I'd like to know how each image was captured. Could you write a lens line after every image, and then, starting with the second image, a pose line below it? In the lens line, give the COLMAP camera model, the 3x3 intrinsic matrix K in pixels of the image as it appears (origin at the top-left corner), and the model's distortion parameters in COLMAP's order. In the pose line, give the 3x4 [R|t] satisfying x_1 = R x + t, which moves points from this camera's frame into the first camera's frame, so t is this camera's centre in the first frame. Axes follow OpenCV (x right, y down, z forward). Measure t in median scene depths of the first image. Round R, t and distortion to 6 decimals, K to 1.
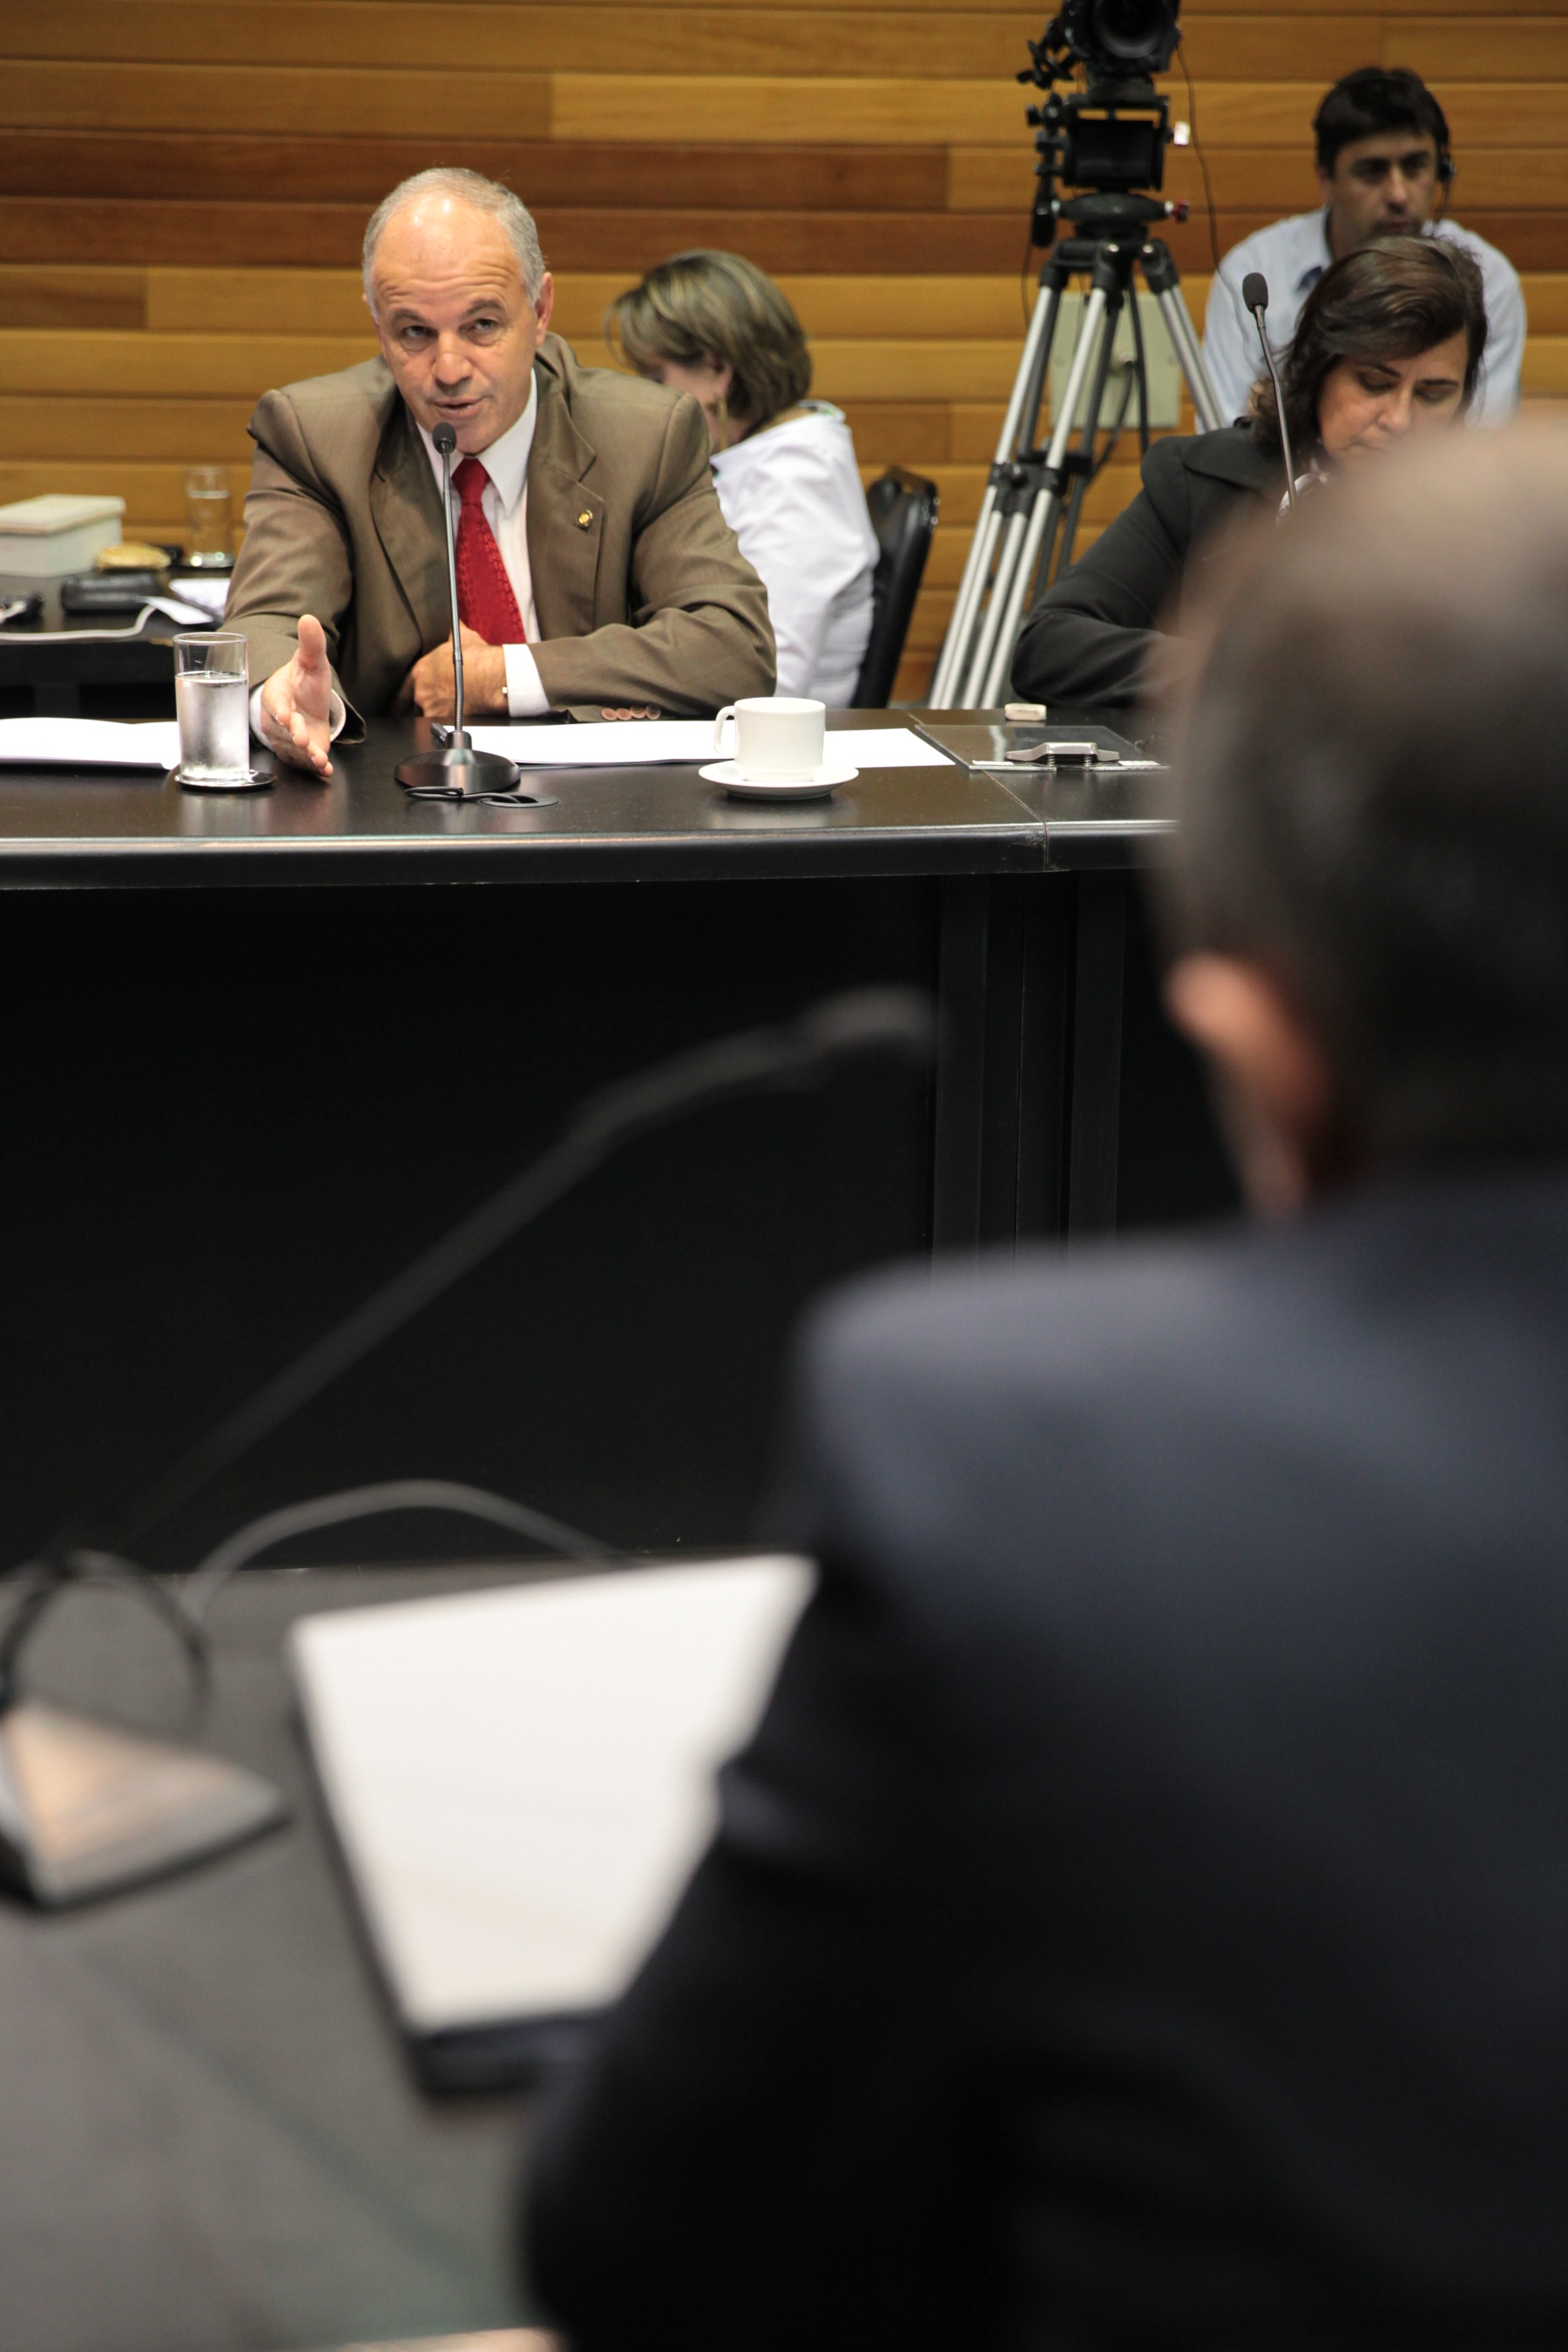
lens RADIAL K [[4380.3, 0, 784.0], [0, 4380.3, 1176.0], [0, 0, 1]] dist [0.345950, -0.010285]
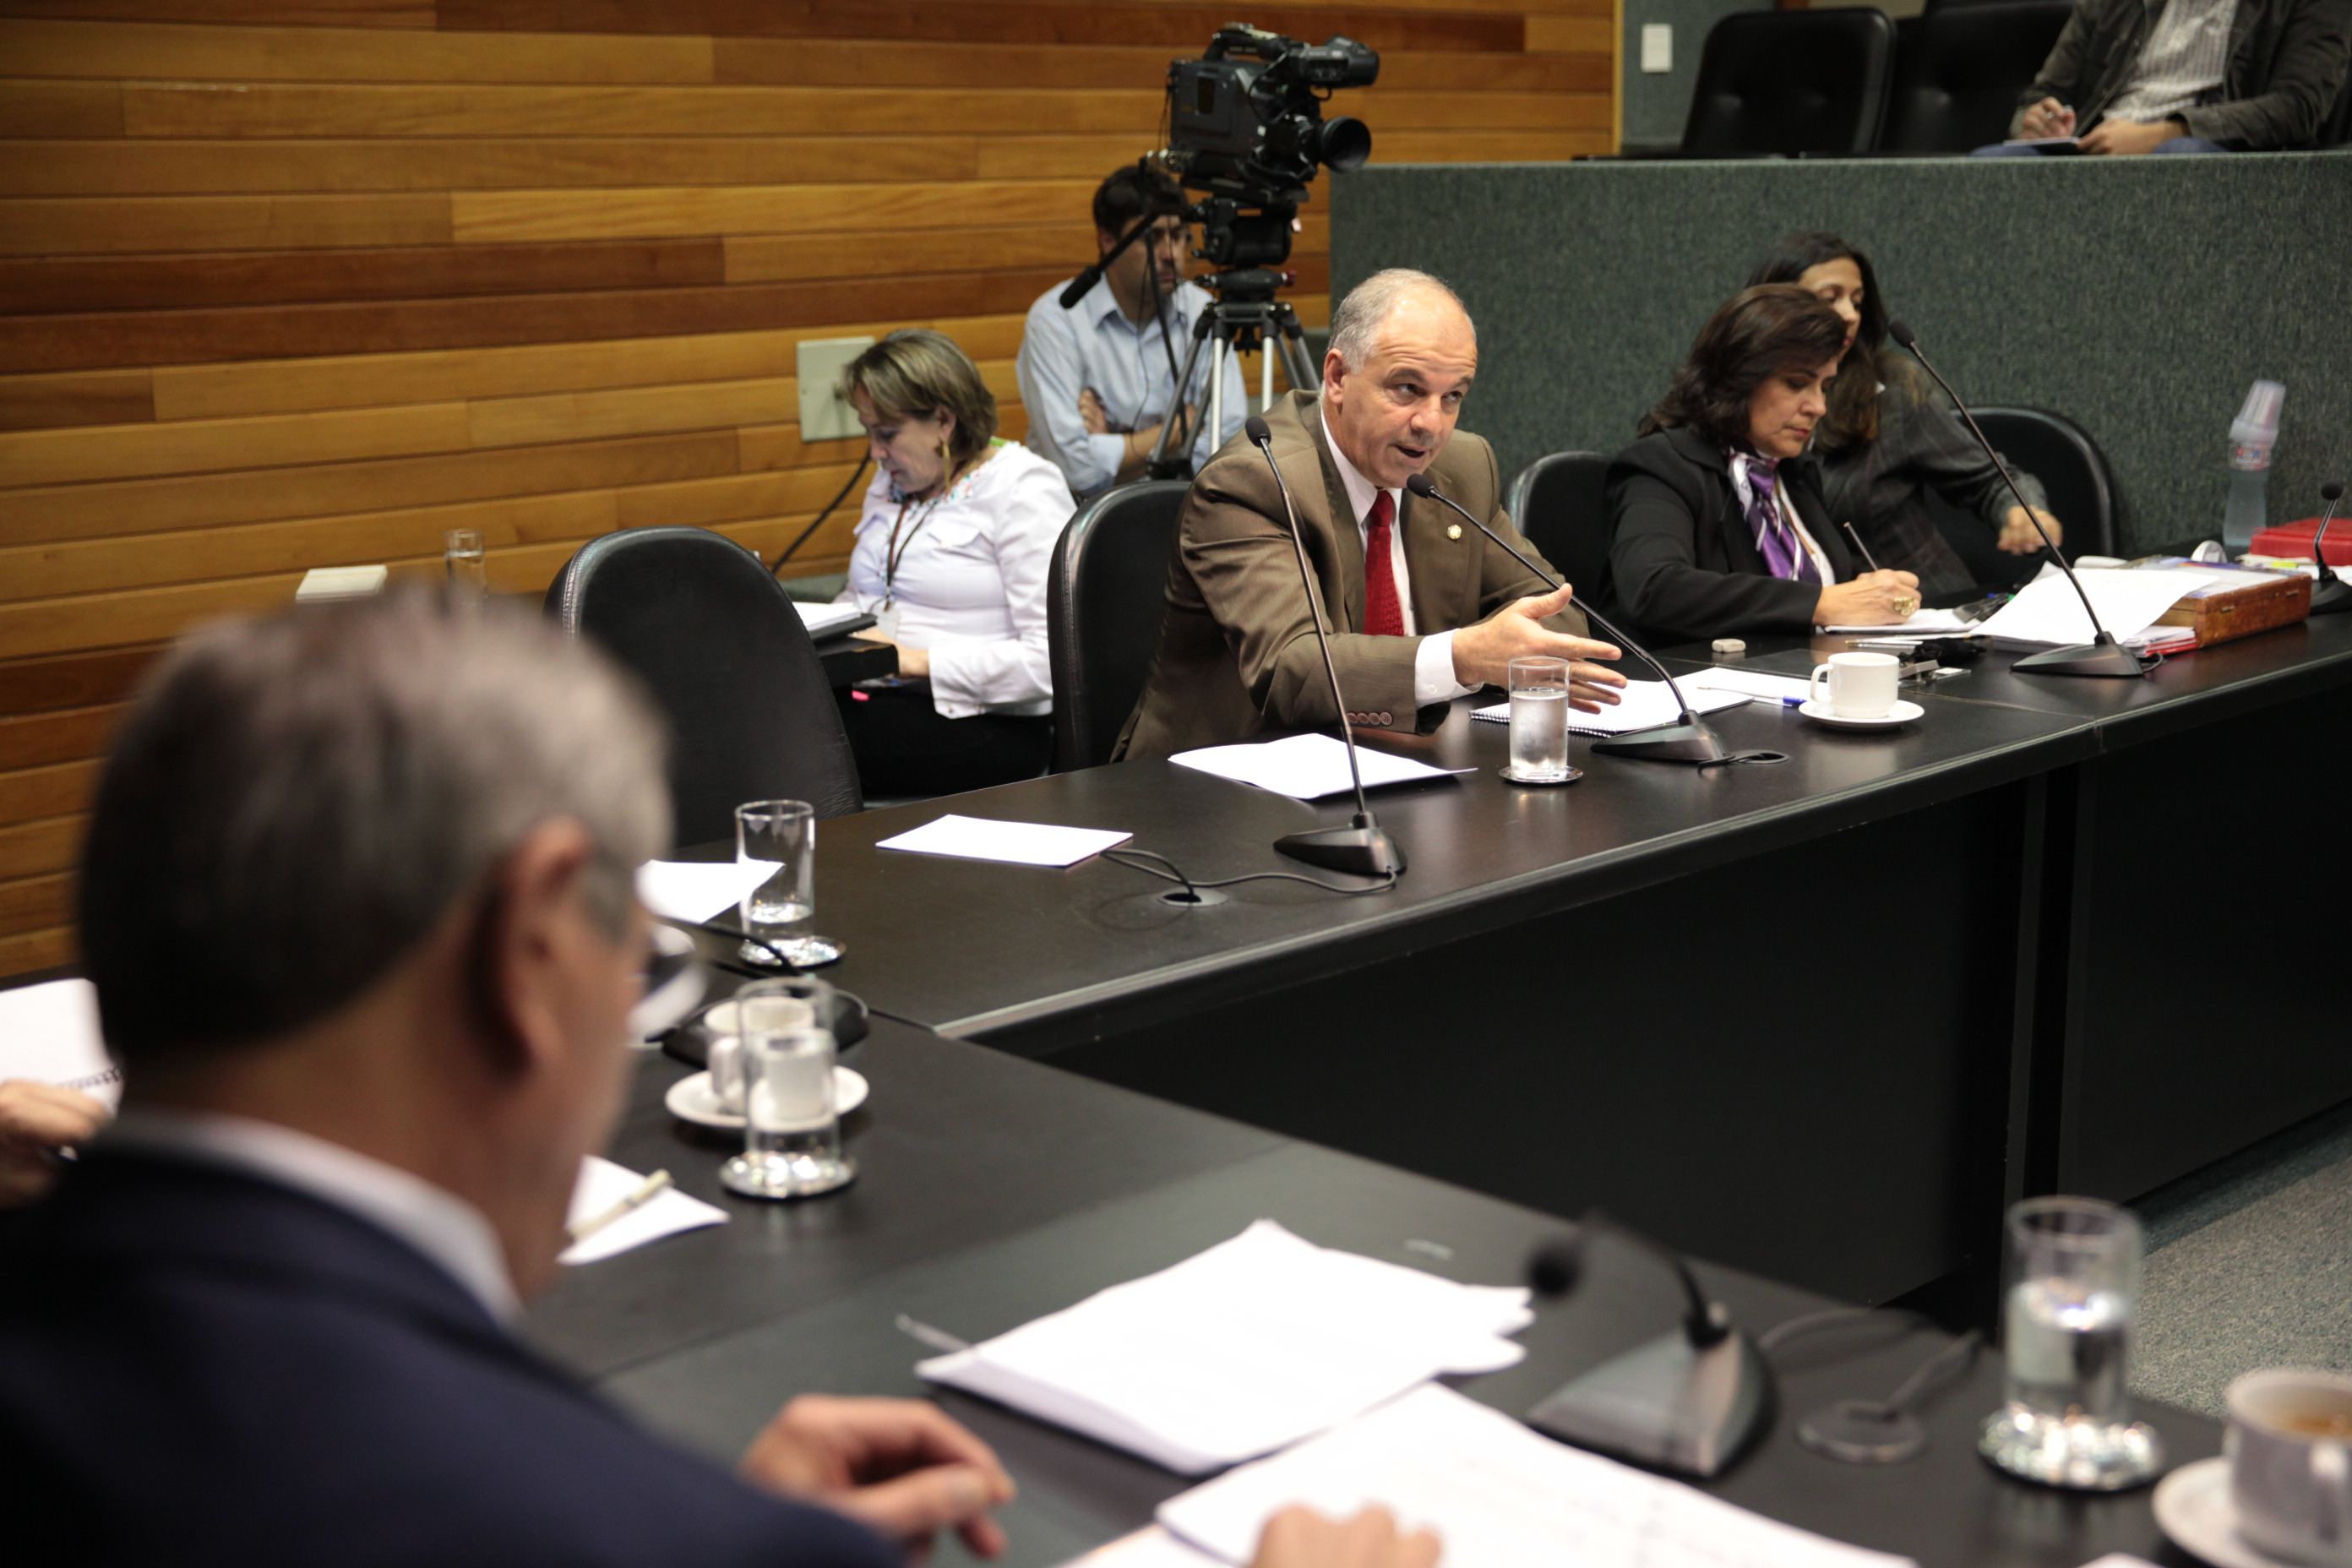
lens RADIAL K [[3121.7, 0, 1176.0], [0, 3121.7, 784.0], [0, 0, 1]] dist [0.289958, -0.022449]
pose [[0.830067, -0.144863, 0.538520, -0.383547], [0.167051, 0.985918, 0.007724, -0.059151], [-0.532055, 0.083549, 0.842578, 0.165762]]
